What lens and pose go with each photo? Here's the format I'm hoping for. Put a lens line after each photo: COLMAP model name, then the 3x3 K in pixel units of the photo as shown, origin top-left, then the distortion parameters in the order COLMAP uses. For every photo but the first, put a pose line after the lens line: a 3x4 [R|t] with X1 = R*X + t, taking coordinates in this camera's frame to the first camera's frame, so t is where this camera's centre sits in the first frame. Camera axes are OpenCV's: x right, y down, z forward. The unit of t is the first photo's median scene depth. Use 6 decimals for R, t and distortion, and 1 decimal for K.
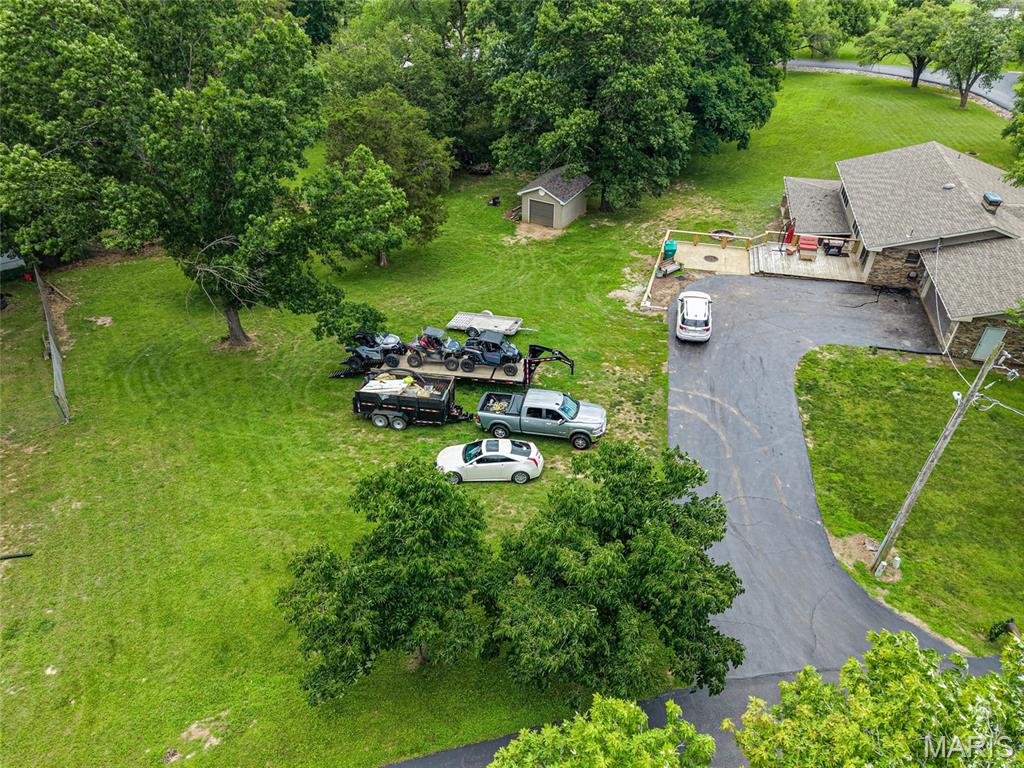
lens RADIAL K [[681.5, 0, 512.0], [0, 681.5, 384.0], [0, 0, 1]] dist [0.064760, -0.079093]
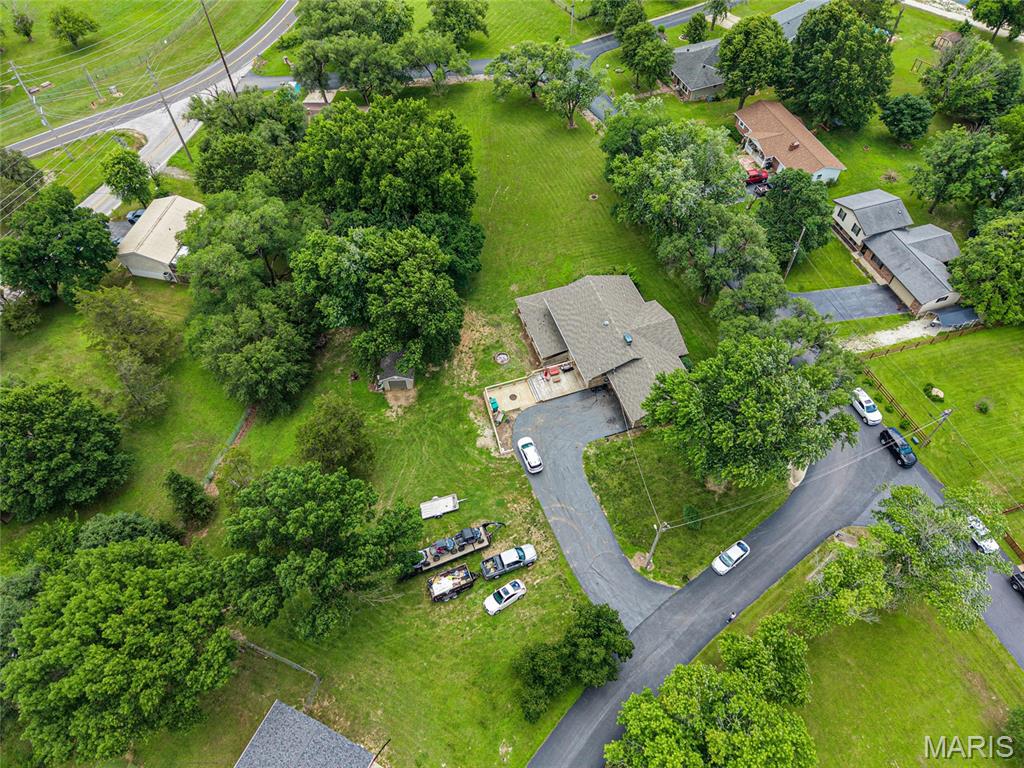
lens RADIAL K [[681.5, 0, 512.0], [0, 681.5, 384.0], [0, 0, 1]] dist [0.064760, -0.079093]
pose [[0.843996, -0.438085, 0.309438, -0.370783], [0.336730, 0.881860, 0.330054, -1.137342], [-0.417473, -0.174367, 0.891803, -0.881697]]
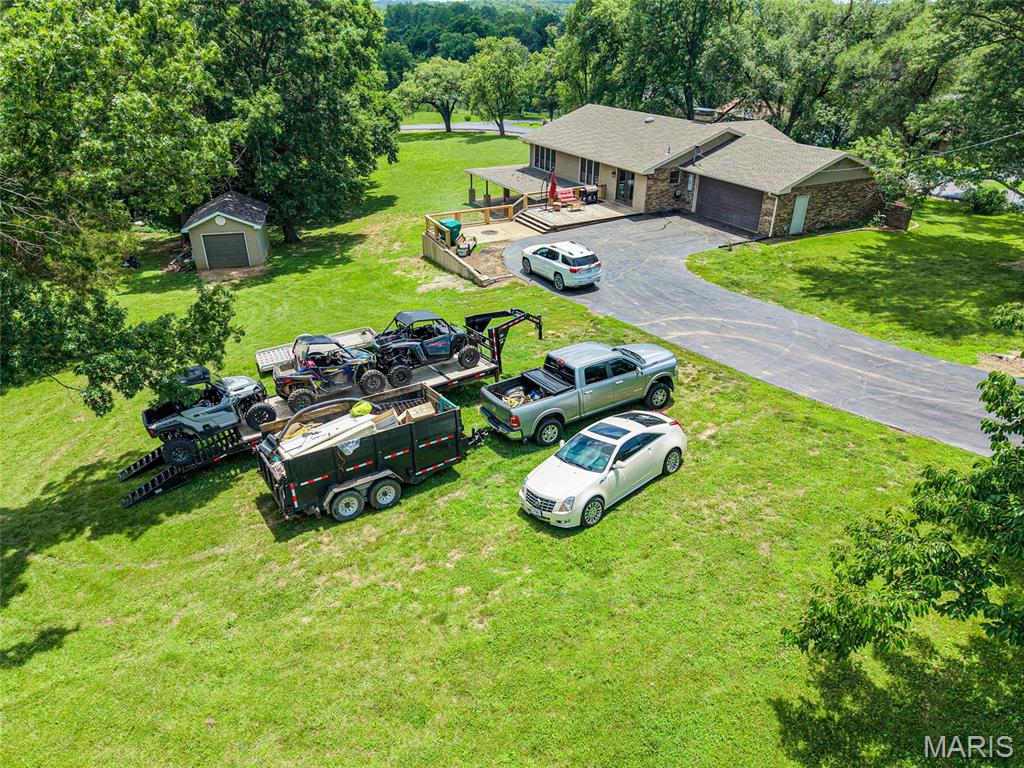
lens RADIAL K [[691.5, 0, 512.0], [0, 691.5, 384.0], [0, 0, 1]] dist [0.013262, -0.004835]
pose [[0.742913, -0.307055, 0.594809, -0.344461], [0.404692, 0.913831, -0.033717, 0.037064], [-0.533202, 0.265763, 0.803160, 0.492712]]
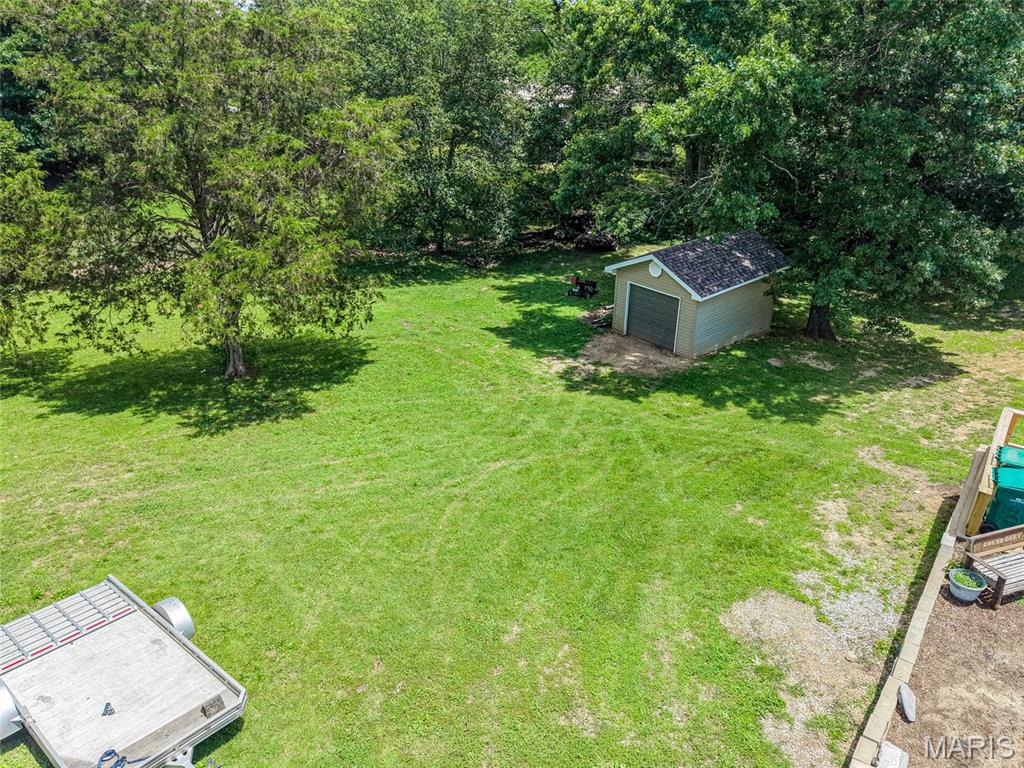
lens RADIAL K [[681.5, 0, 512.0], [0, 681.5, 384.0], [0, 0, 1]] dist [0.064760, -0.079093]
pose [[0.933177, 0.157091, -0.323269, 0.179146], [-0.209840, 0.968346, -0.135180, -0.215291], [0.291801, 0.193982, 0.936602, 0.946013]]
